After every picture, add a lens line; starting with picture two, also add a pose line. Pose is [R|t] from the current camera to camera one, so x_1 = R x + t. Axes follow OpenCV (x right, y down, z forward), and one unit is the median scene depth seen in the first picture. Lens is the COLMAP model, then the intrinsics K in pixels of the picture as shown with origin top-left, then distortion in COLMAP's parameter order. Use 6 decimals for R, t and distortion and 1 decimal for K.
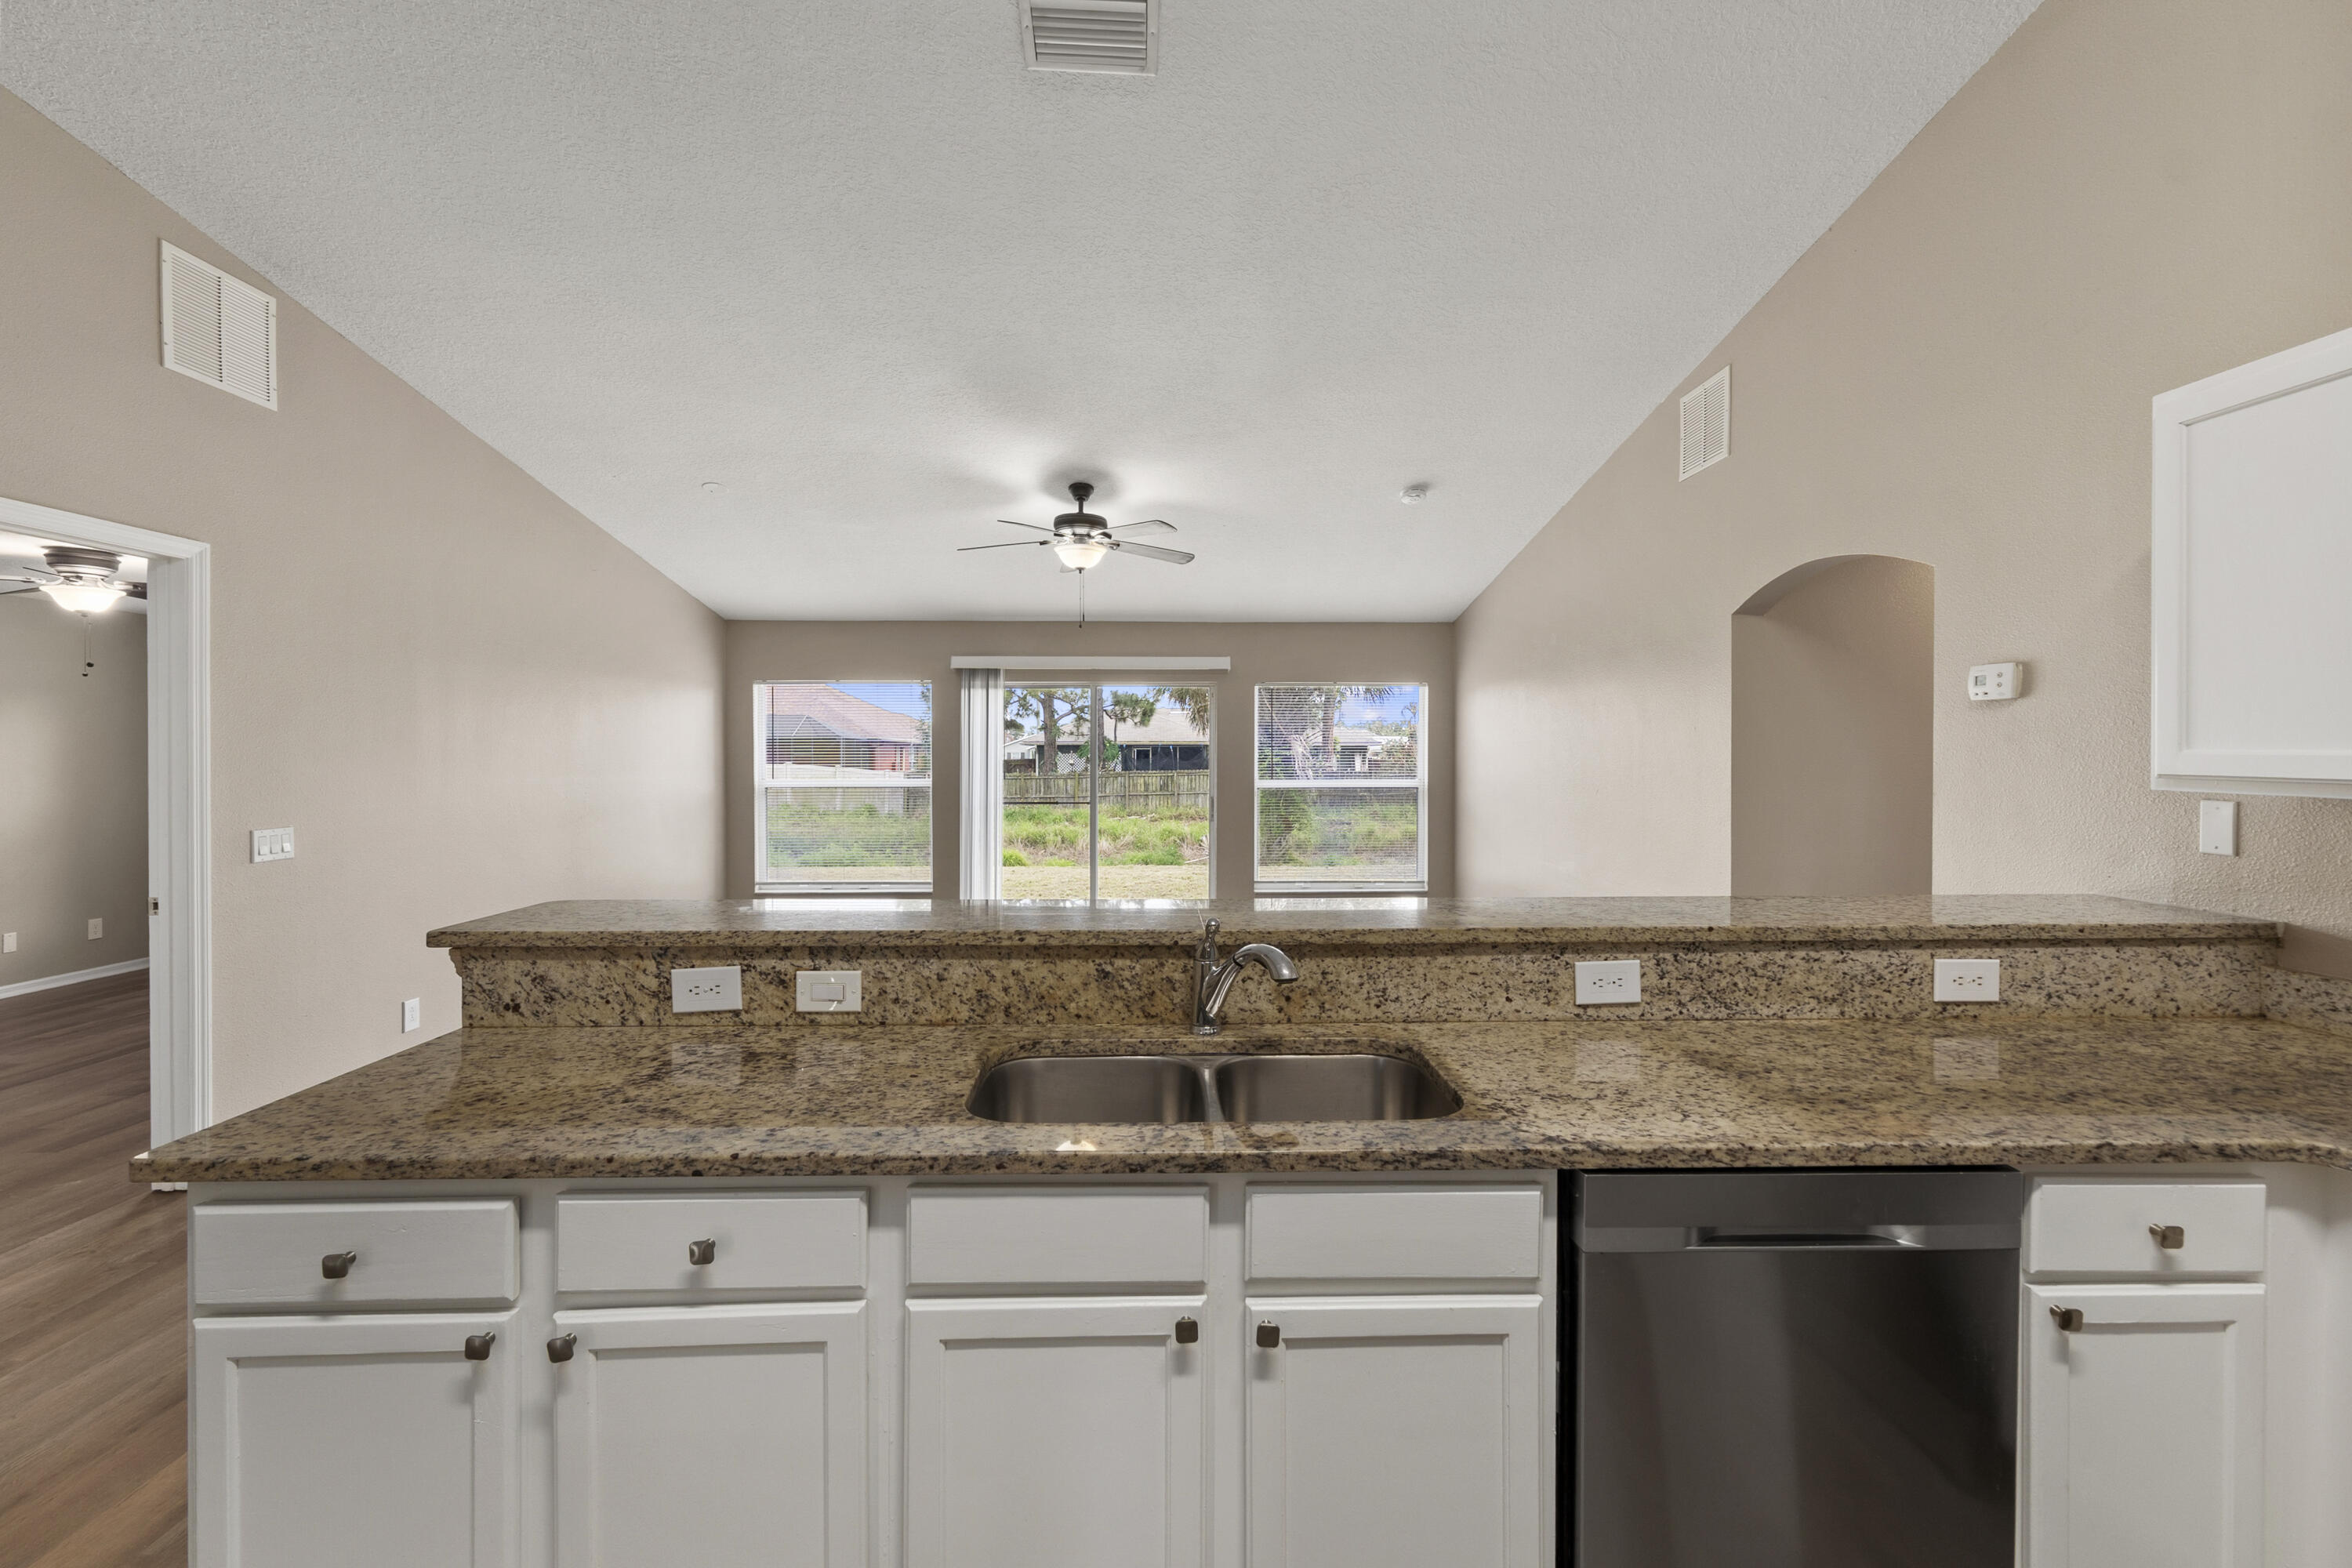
lens RADIAL K [[989.0, 0, 1177.9], [0, 989.0, 758.8], [0, 0, 1]] dist [0.007530, 0.000307]
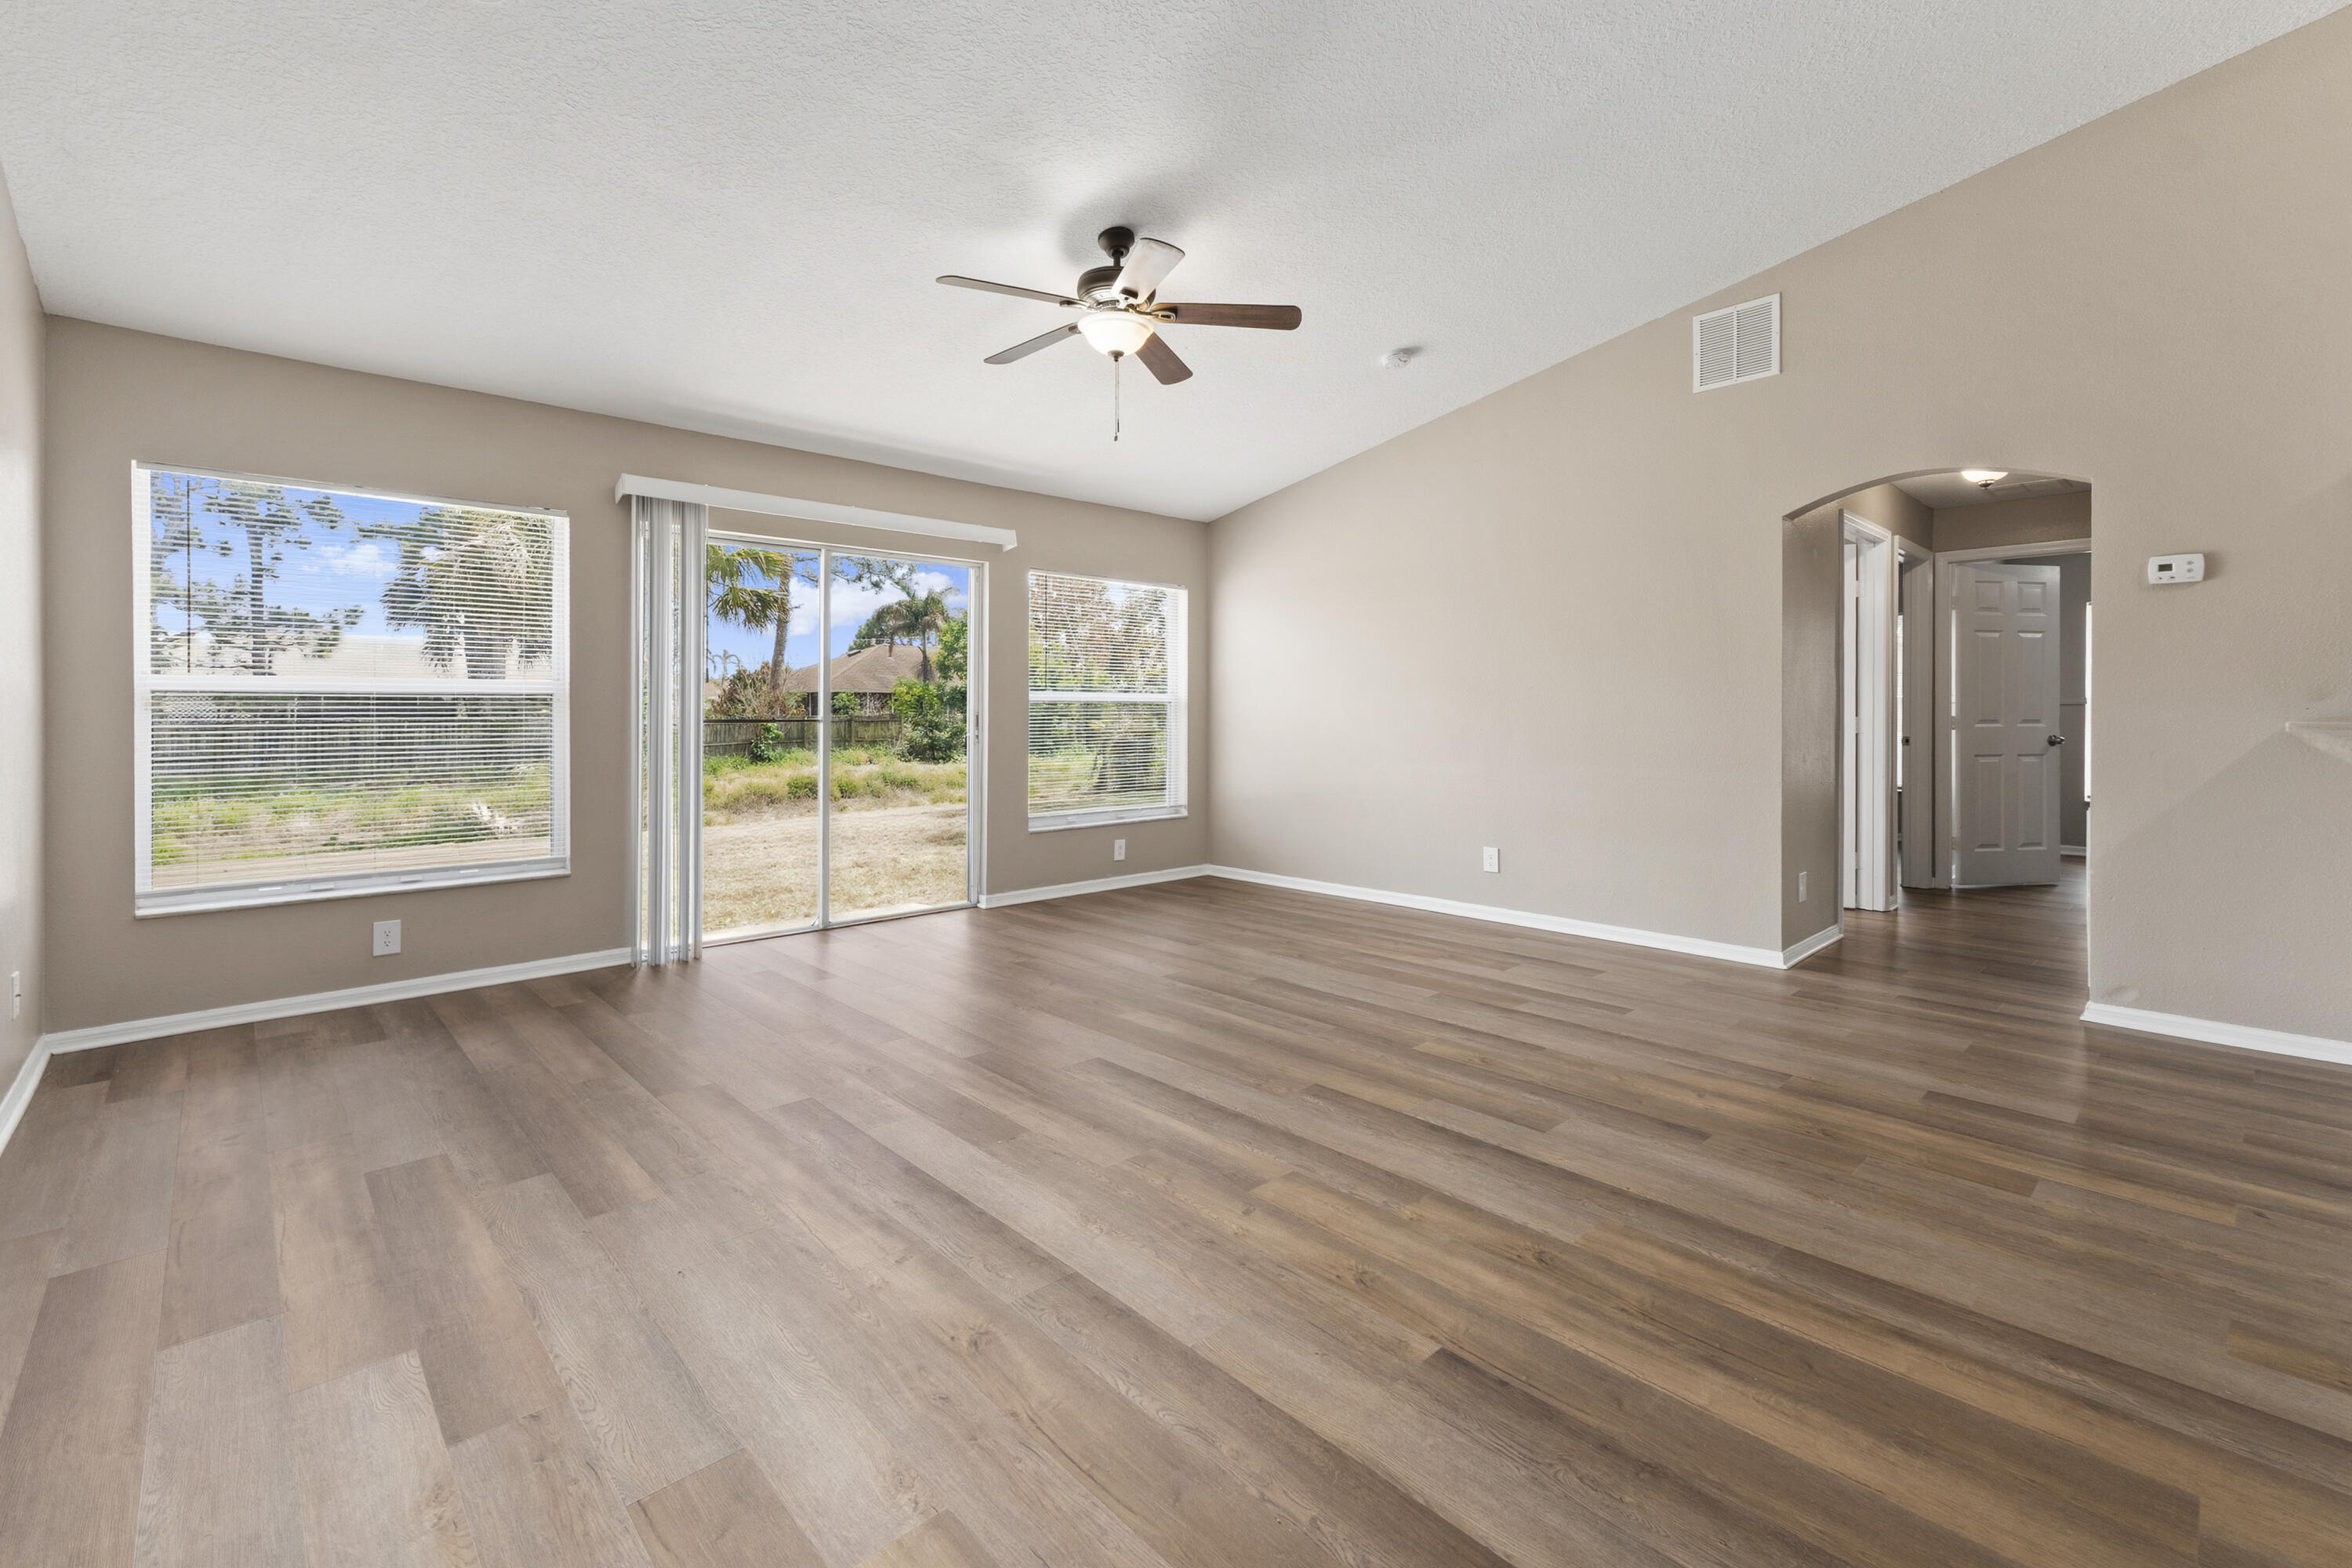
lens RADIAL K [[1017.5, 0, 1168.2], [0, 1017.5, 709.9], [0, 0, 1]] dist [0.003276, 0.000296]
pose [[0.751111, 0.002274, 0.660172, -1.028768], [0.000528, 0.999992, -0.004045, 0.109696], [-0.660176, 0.003387, 0.751104, 0.859336]]
